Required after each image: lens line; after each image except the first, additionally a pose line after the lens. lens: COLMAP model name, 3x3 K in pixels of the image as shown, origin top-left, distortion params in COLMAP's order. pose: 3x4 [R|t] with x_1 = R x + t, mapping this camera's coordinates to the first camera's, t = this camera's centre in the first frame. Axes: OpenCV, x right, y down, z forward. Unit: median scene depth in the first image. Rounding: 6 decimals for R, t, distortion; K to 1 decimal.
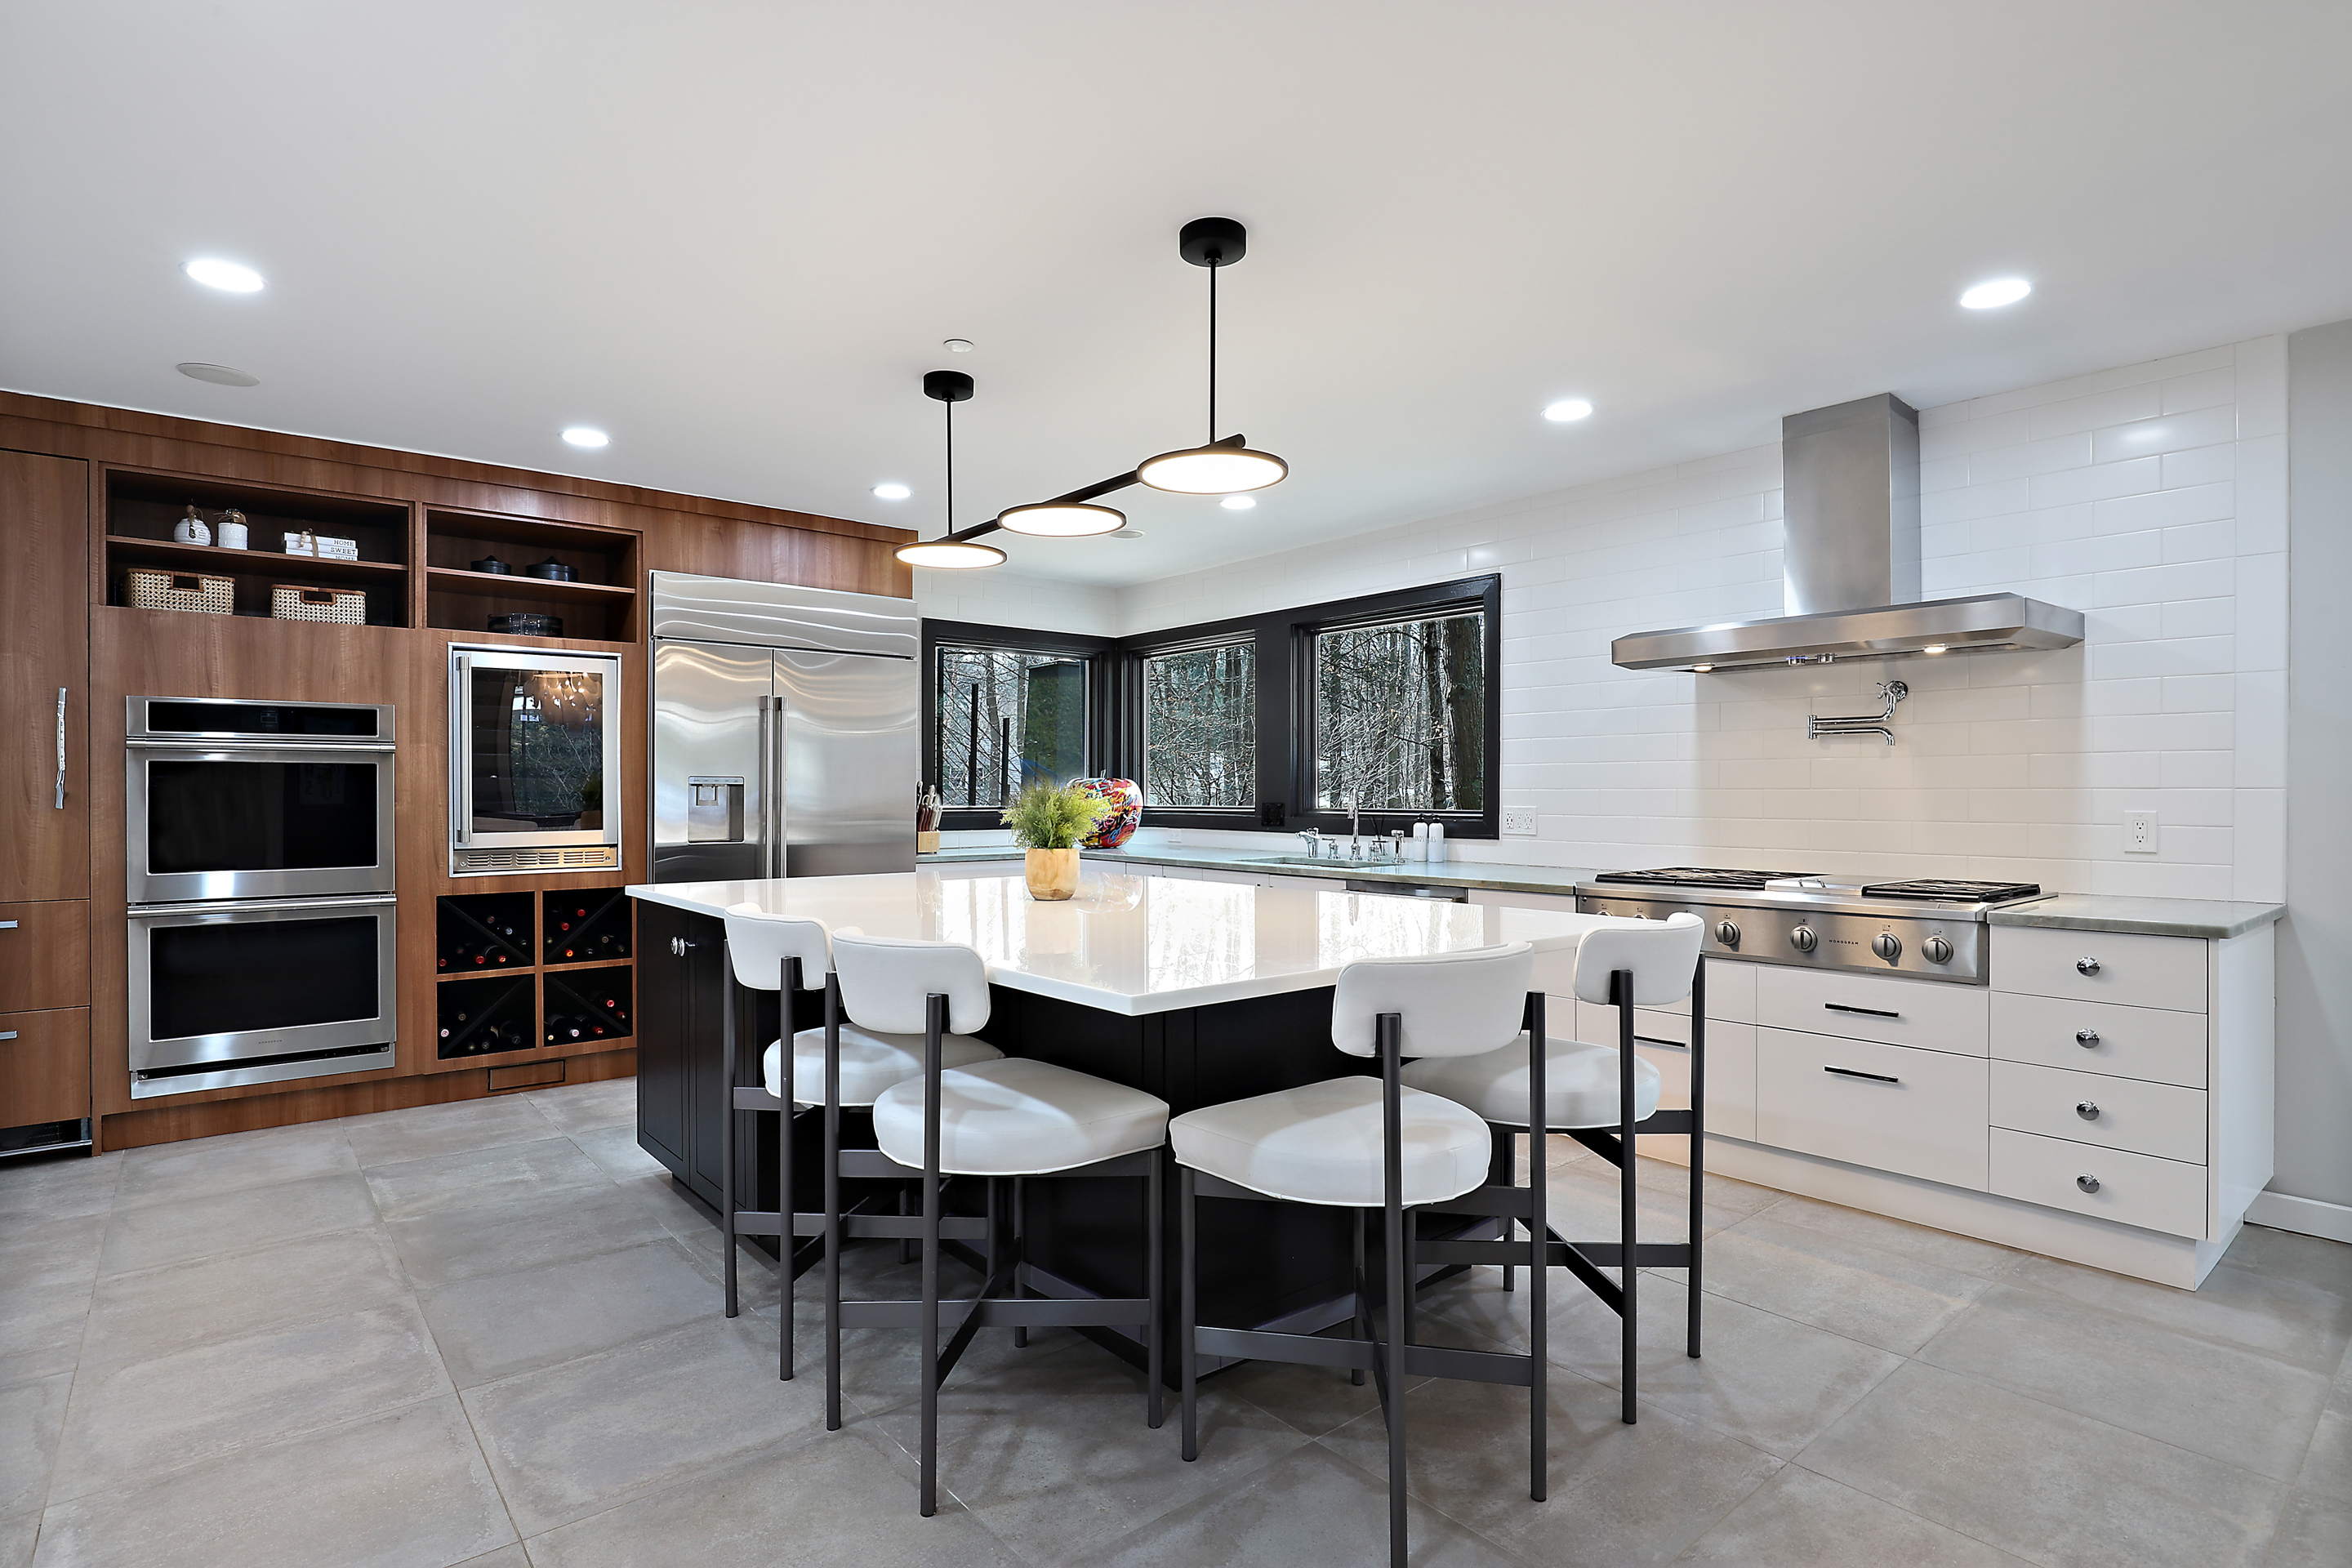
lens RADIAL K [[1179.4, 0, 1178.5], [0, 1179.4, 786.5], [0, 0, 1]] dist [-0.010644, 0.000304]
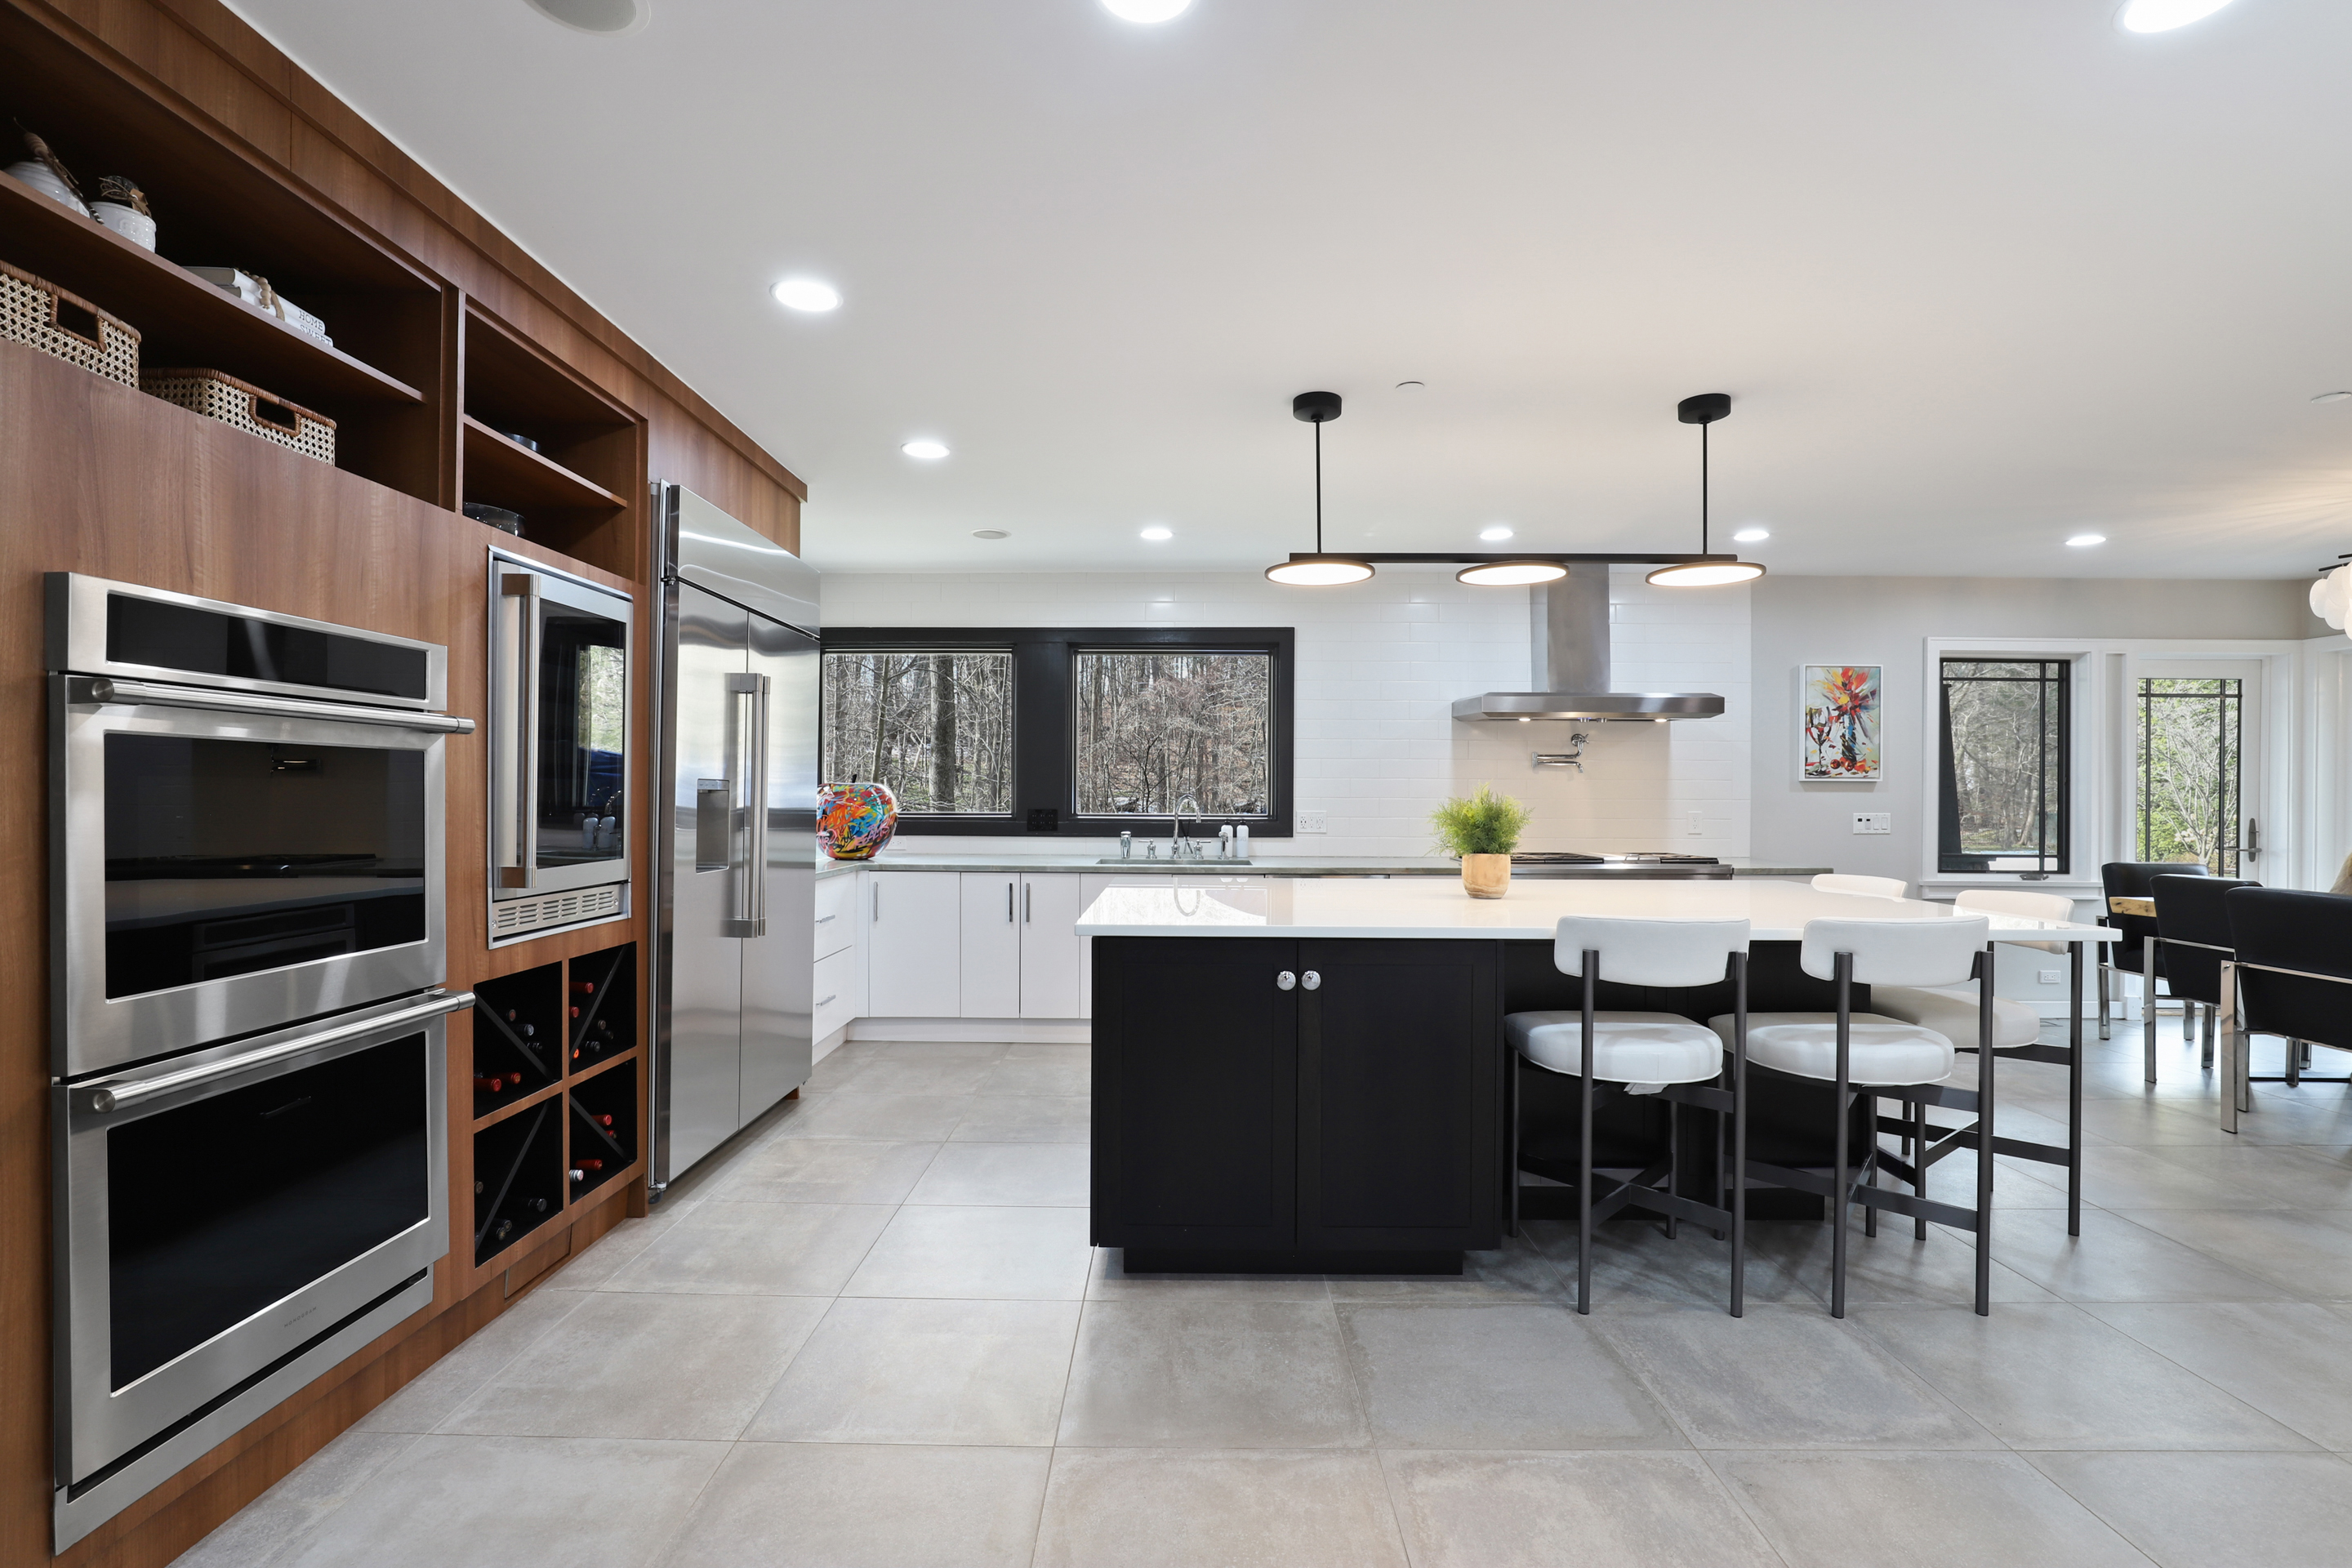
lens RADIAL K [[1079.0, 0, 1159.3], [0, 1079.0, 786.4], [0, 0, 1]] dist [-0.026586, 0.004280]
pose [[0.647728, 0.009342, 0.761814, -0.850014], [-0.009132, 0.999948, -0.004497, -0.003886], [-0.761817, -0.004044, 0.647780, 0.427729]]
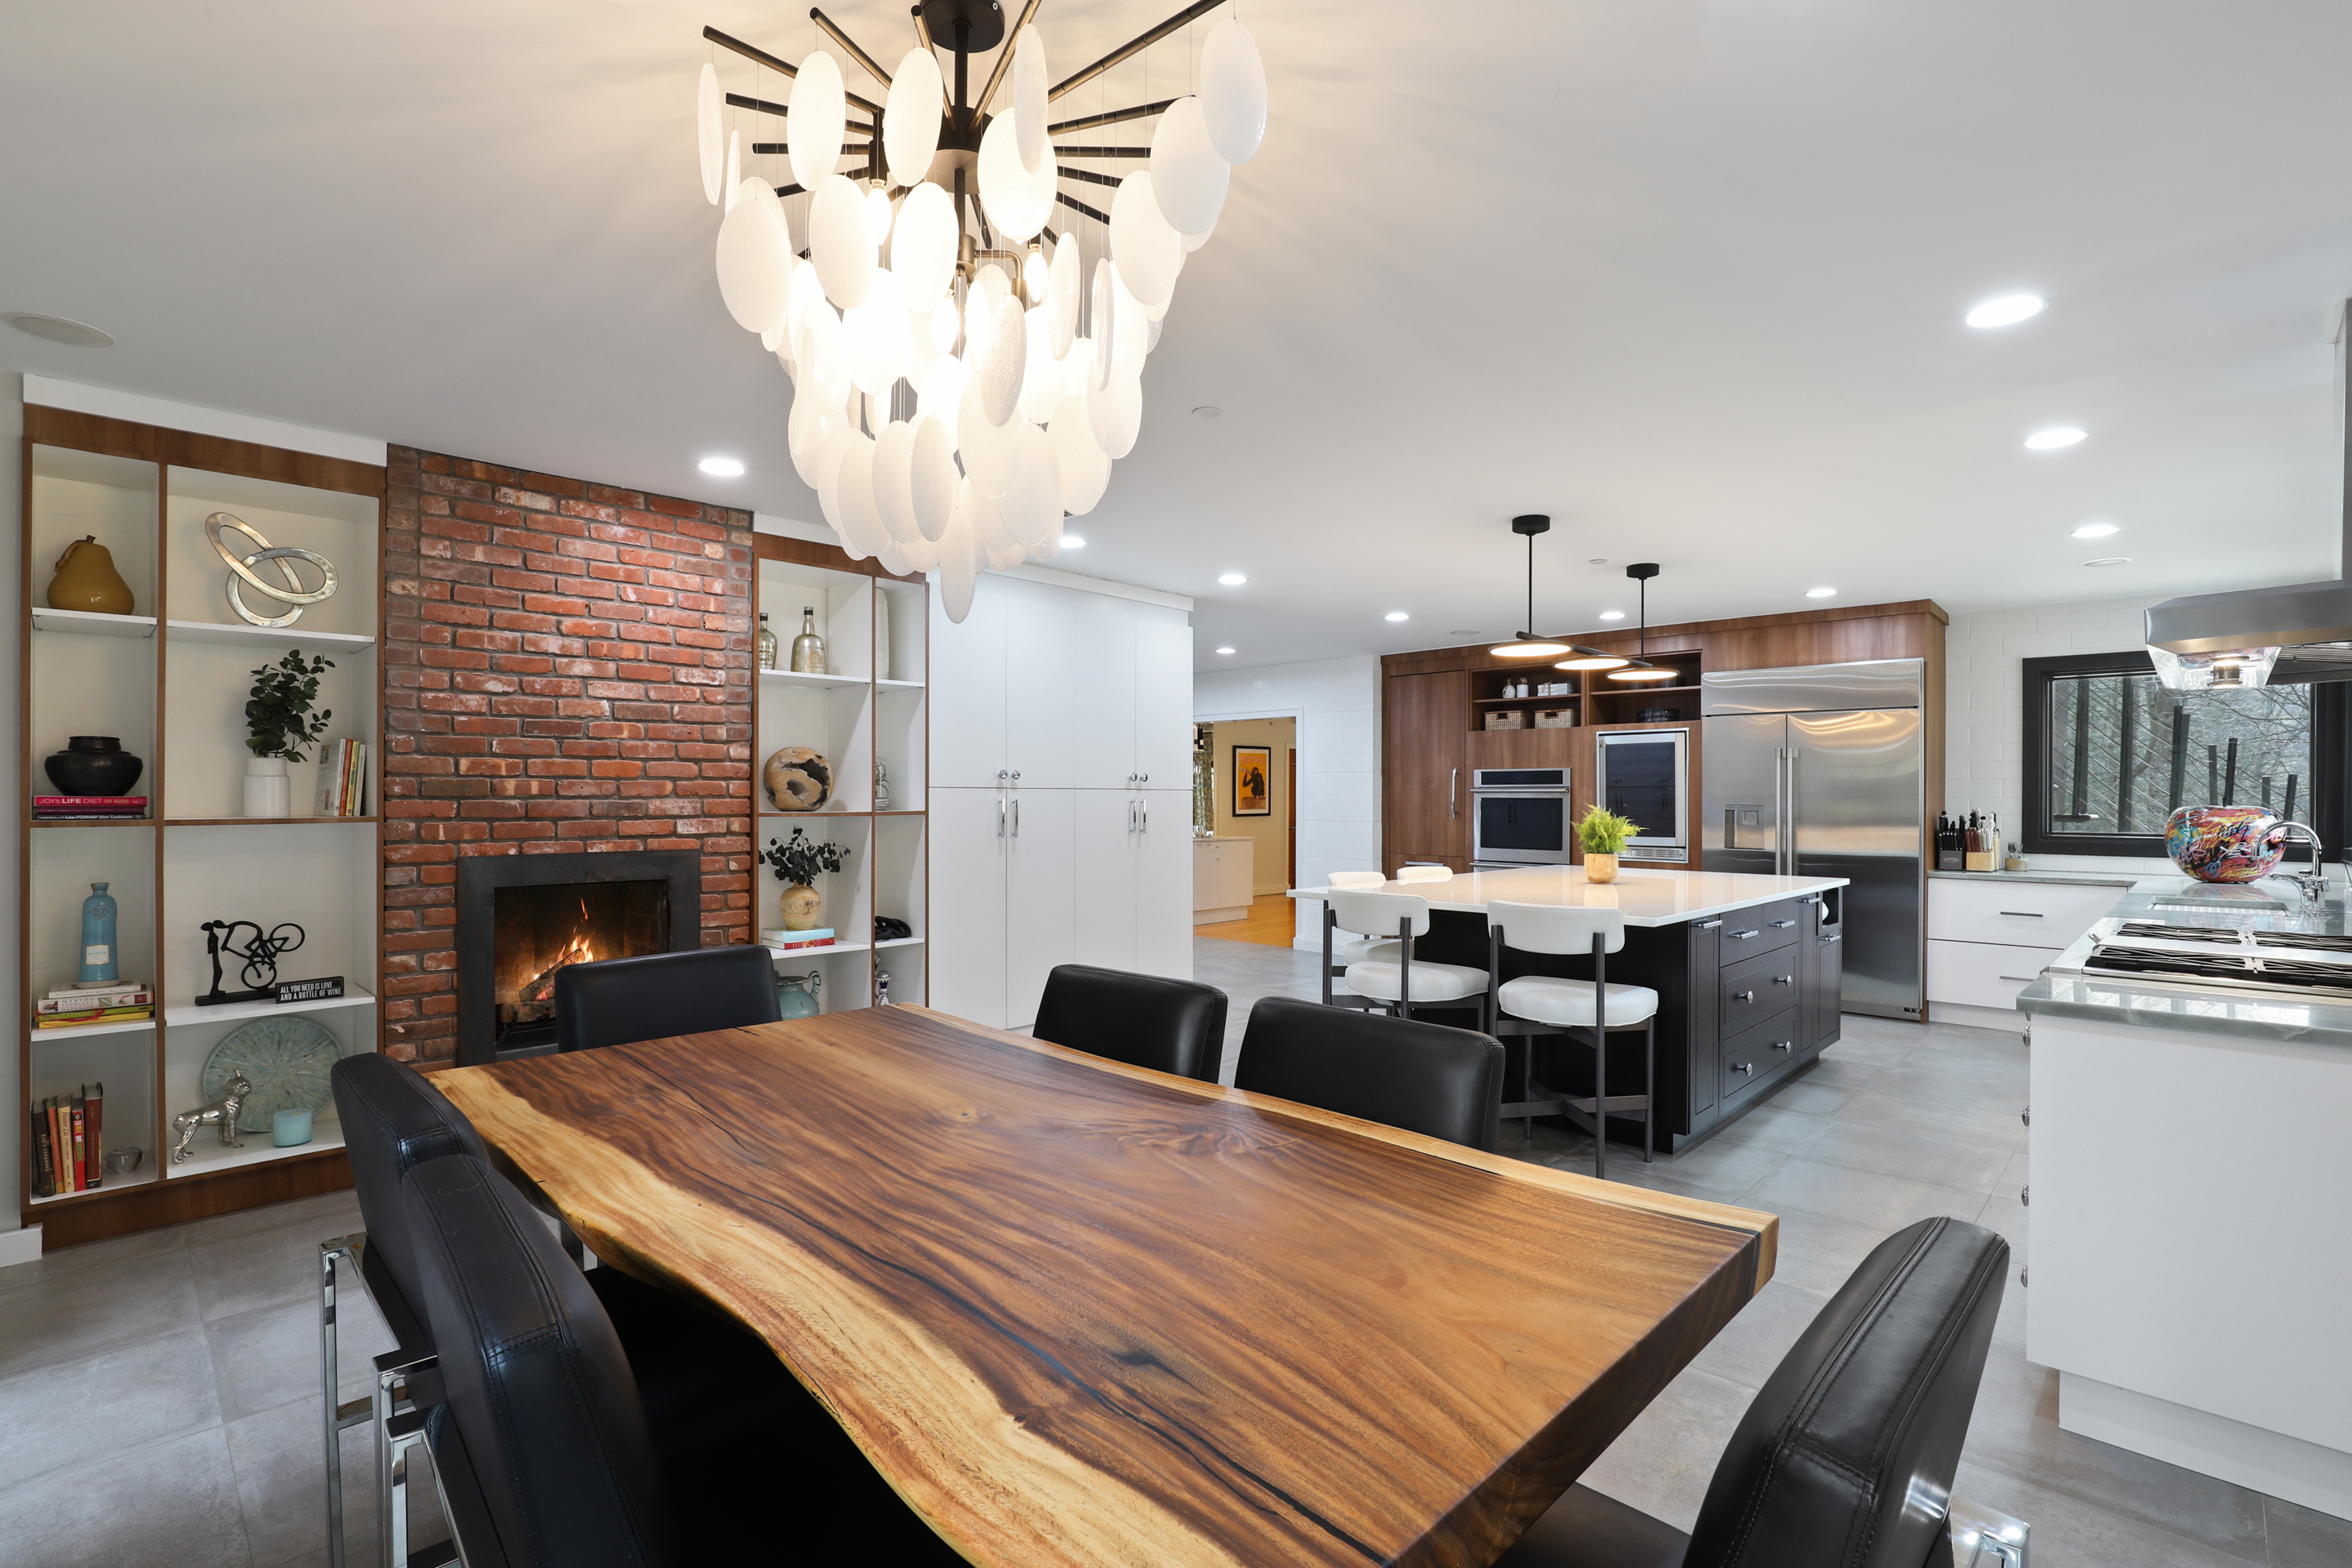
lens RADIAL K [[1079.0, 0, 1173.7], [0, 1079.0, 796.4], [0, 0, 1]] dist [-0.026586, 0.004280]
pose [[0.101186, -0.000594, -0.994867, 1.066845], [-0.002006, 0.999998, -0.000802, -0.018581], [0.994865, 0.002077, 0.101185, 0.168079]]
